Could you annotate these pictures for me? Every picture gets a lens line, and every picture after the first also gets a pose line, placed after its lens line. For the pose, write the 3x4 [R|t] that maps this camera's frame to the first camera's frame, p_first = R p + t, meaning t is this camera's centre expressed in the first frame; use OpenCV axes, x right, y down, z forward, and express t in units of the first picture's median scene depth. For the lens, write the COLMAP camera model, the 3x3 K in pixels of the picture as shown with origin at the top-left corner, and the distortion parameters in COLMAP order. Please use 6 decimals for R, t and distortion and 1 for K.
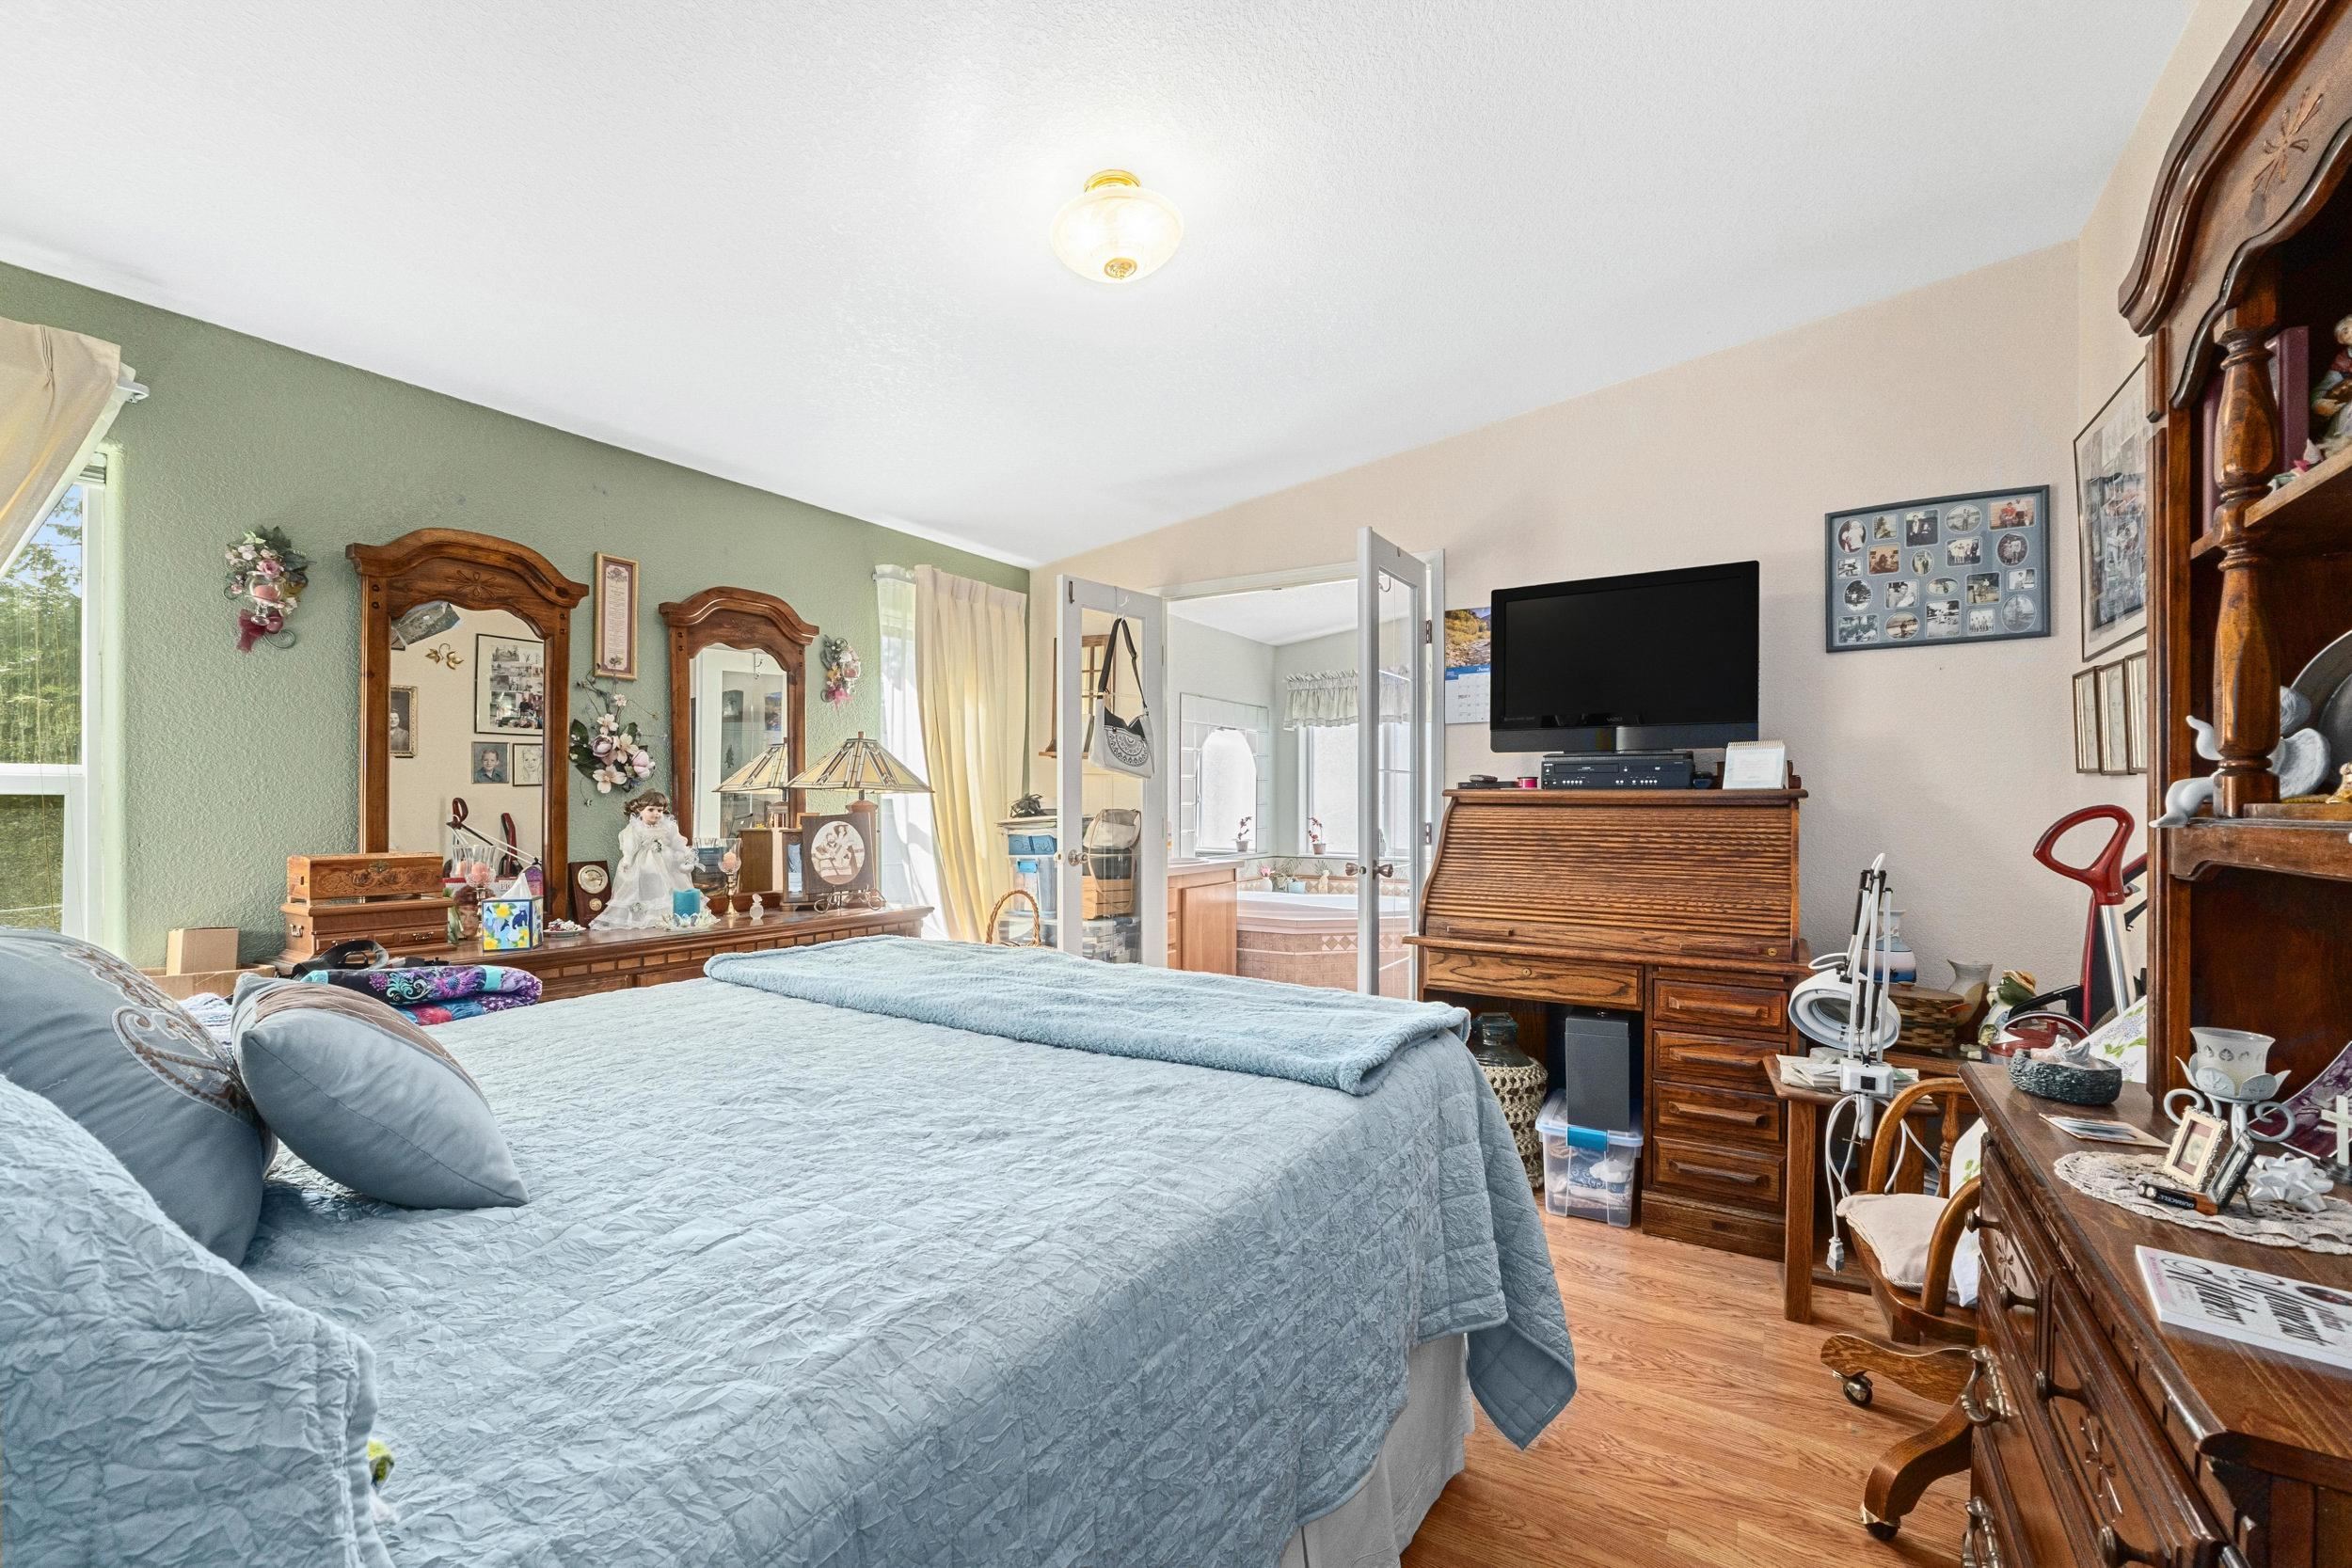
lens RADIAL K [[986.9, 0, 1180.5], [0, 986.9, 799.1], [0, 0, 1]] dist [-0.013334, 0.000472]
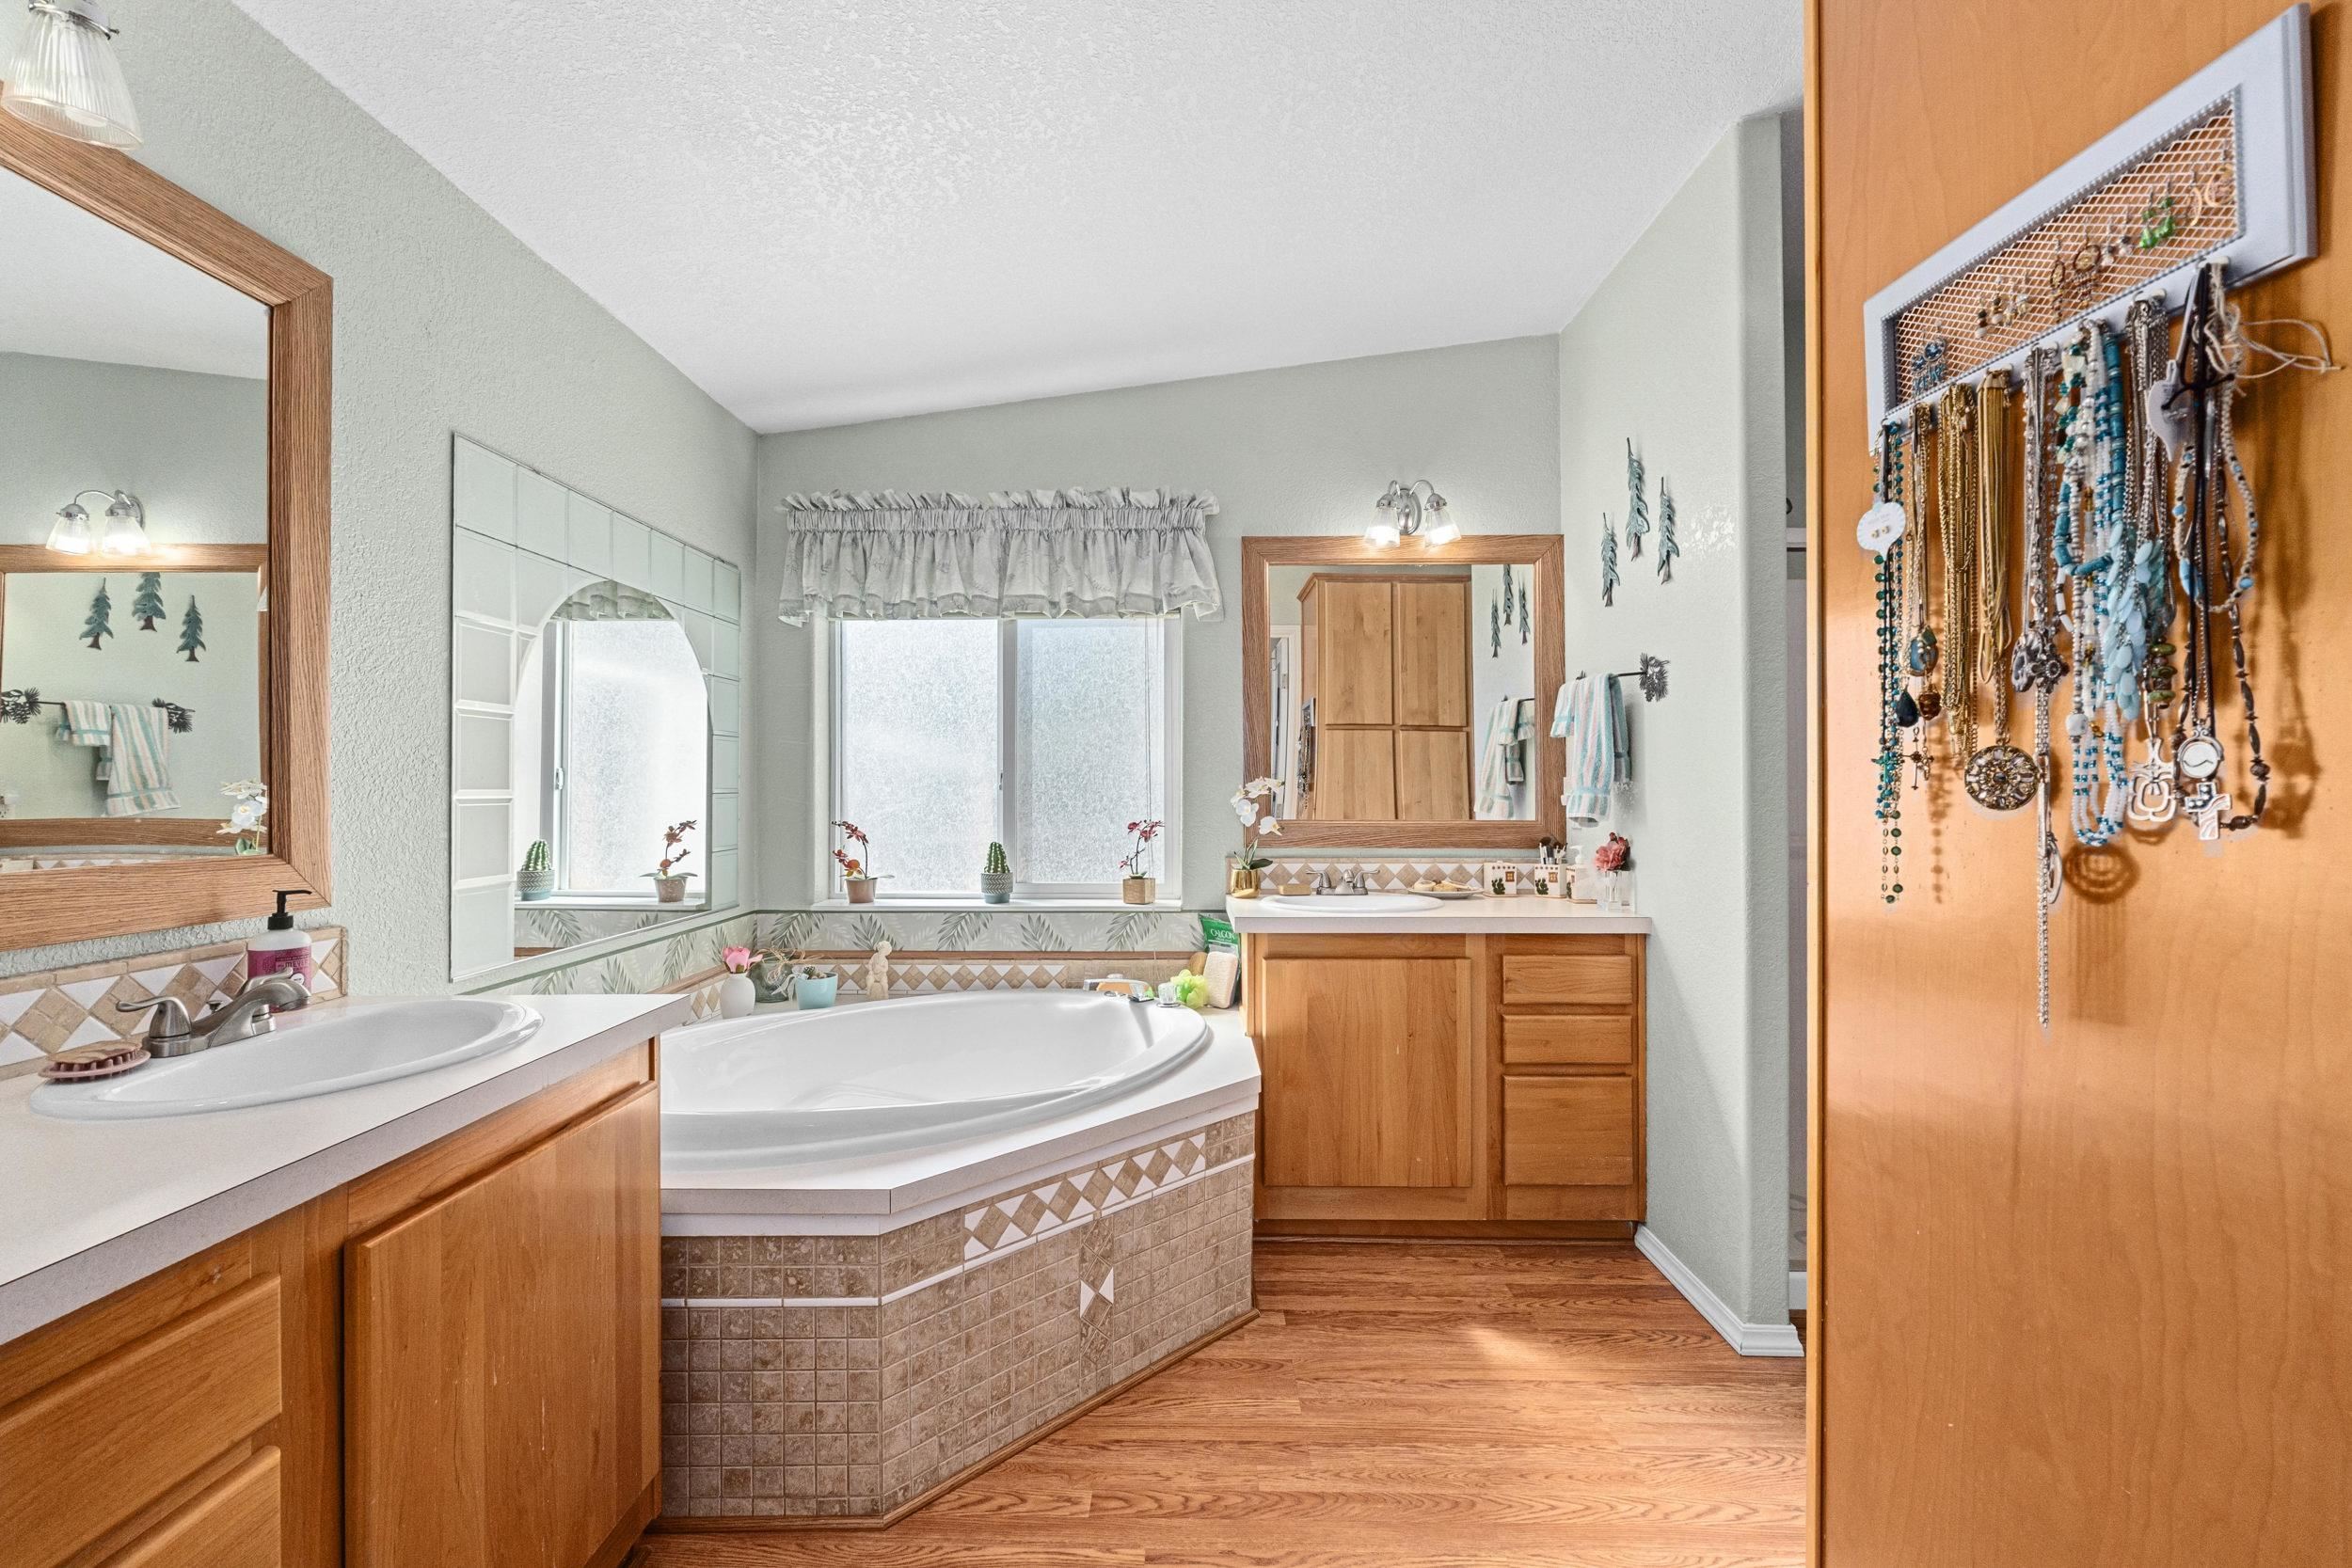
lens RADIAL K [[986.9, 0, 1183.6], [0, 986.9, 777.3], [0, 0, 1]] dist [-0.013334, 0.000472]
pose [[0.852421, 0.001142, 0.522855, 0.032772], [0.000593, 0.999995, -0.003150, 0.000301], [-0.522856, 0.002995, 0.852416, 0.588726]]
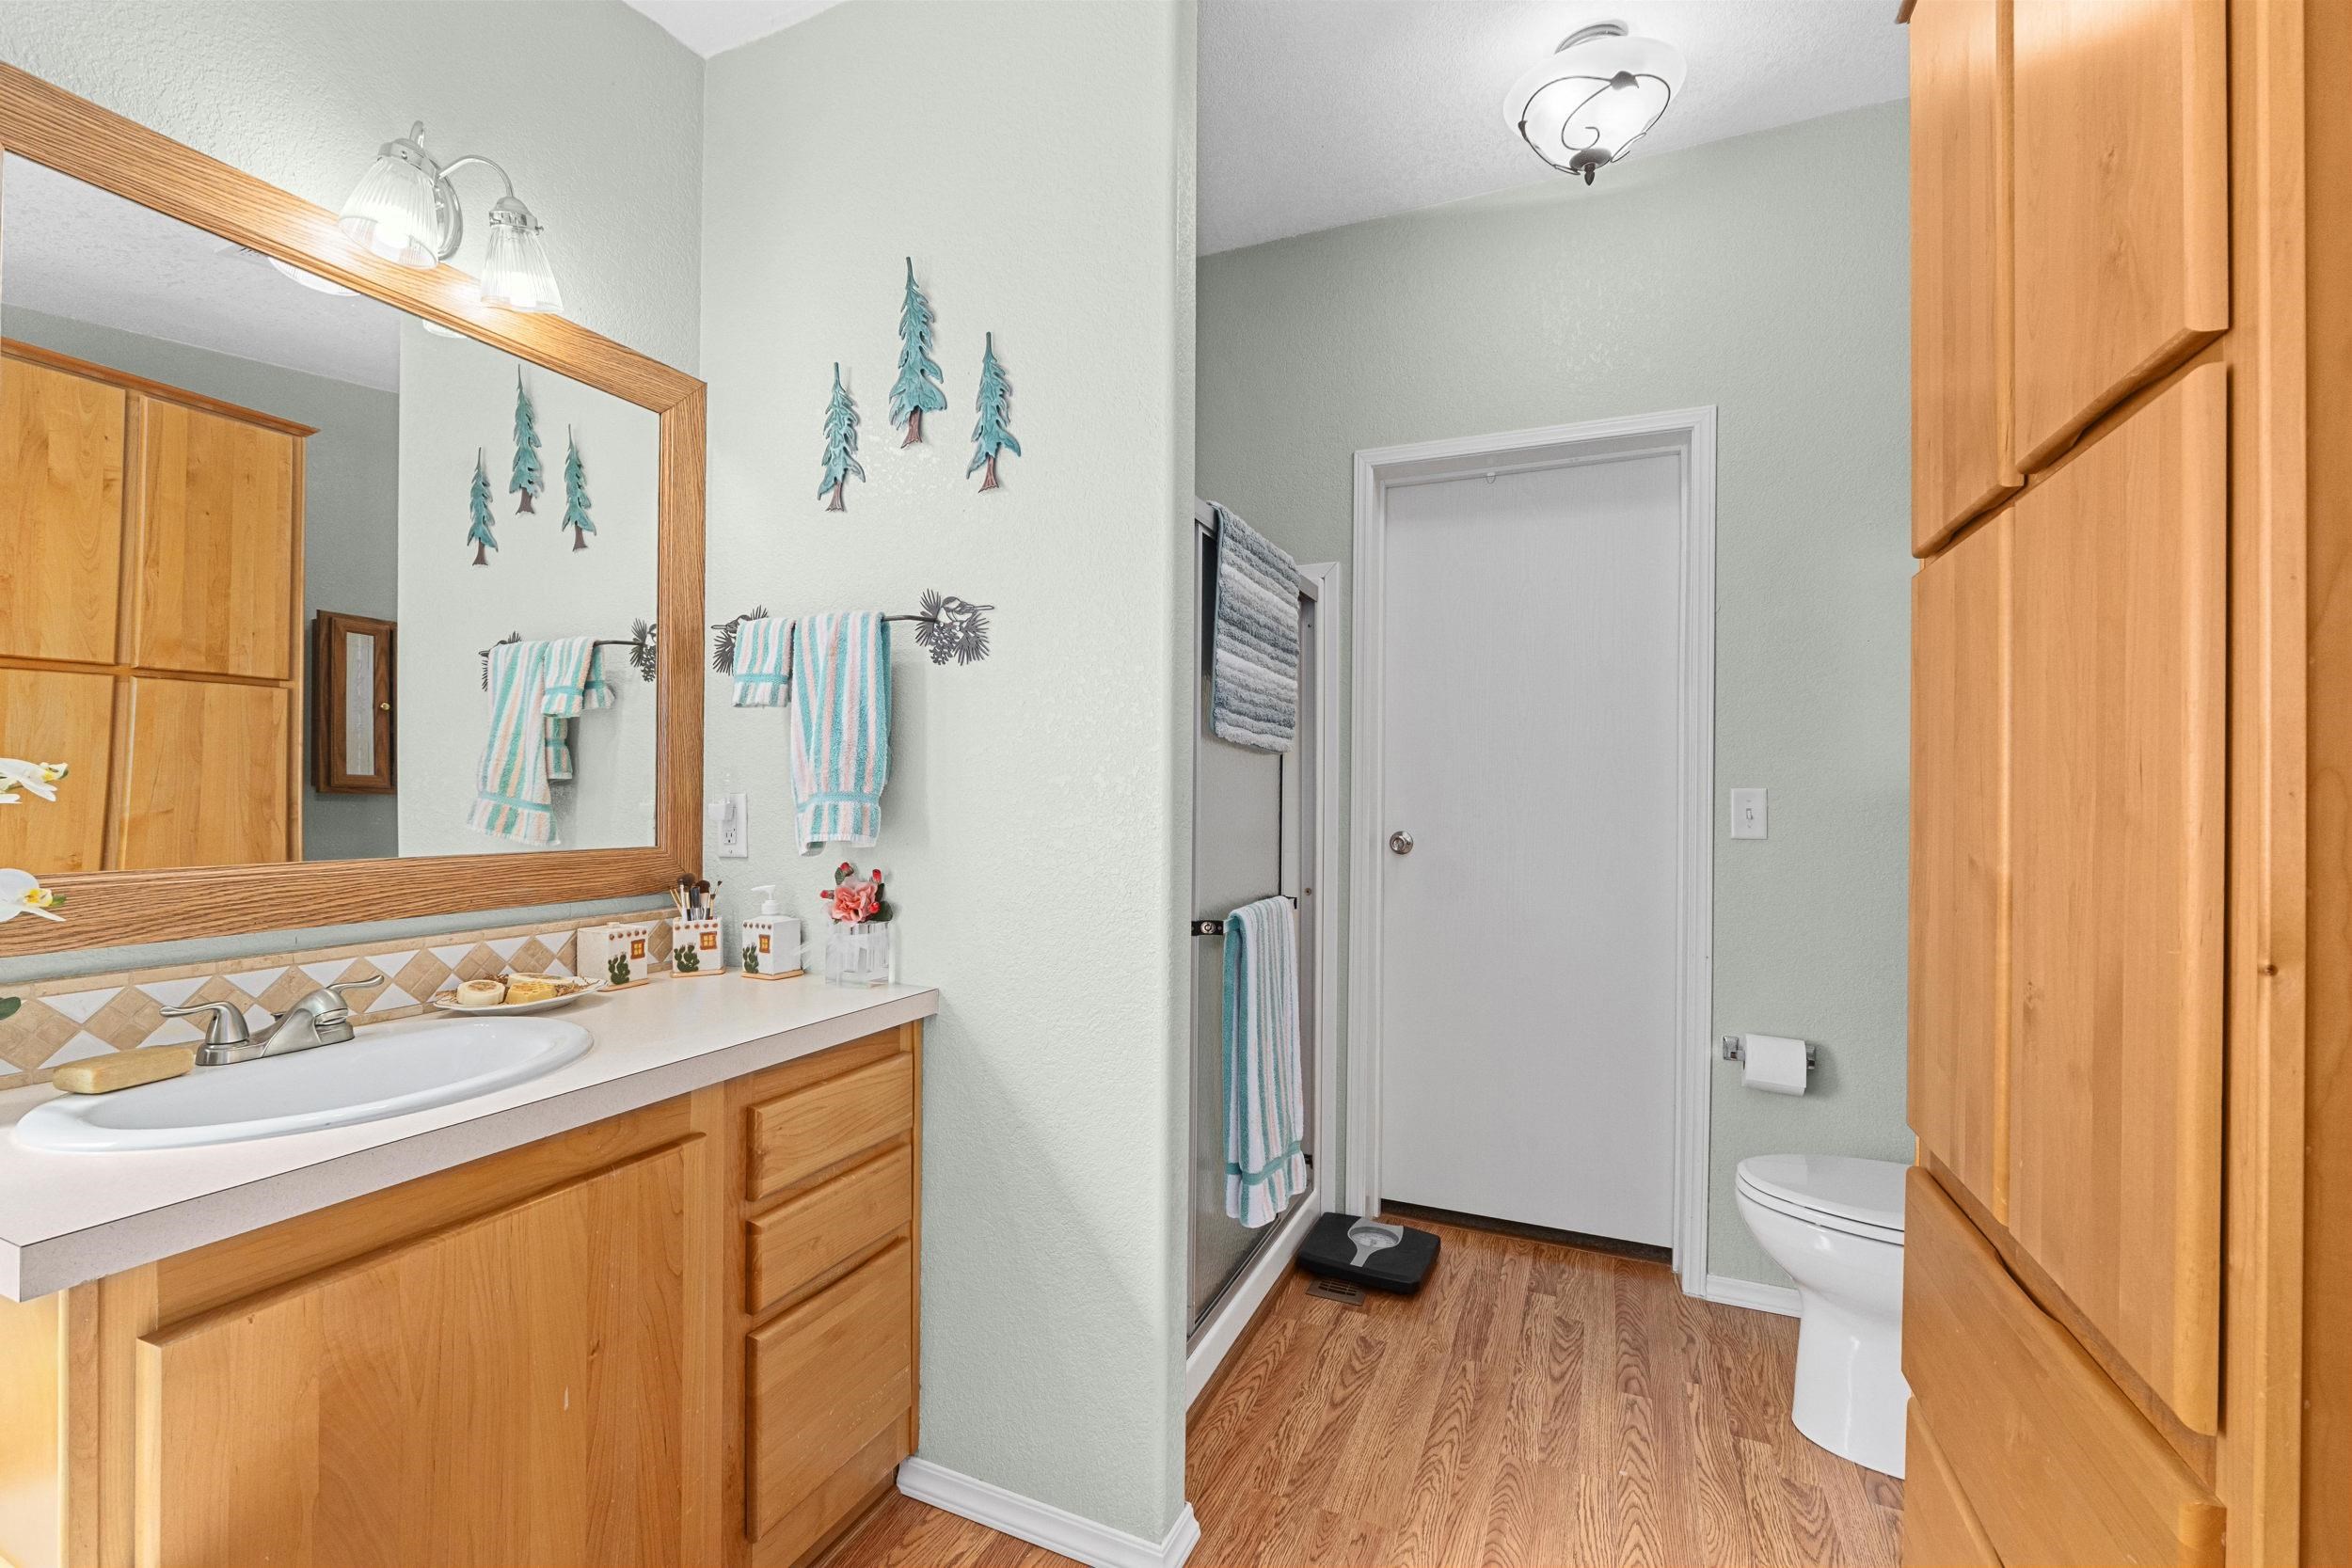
lens RADIAL K [[986.9, 0, 1174.9], [0, 986.9, 779.0], [0, 0, 1]] dist [-0.013334, 0.000472]
pose [[-0.140284, 0.007068, 0.990086, 0.143550], [-0.015570, 0.999835, -0.009344, 0.001043], [-0.989989, -0.016727, -0.140151, 0.833025]]
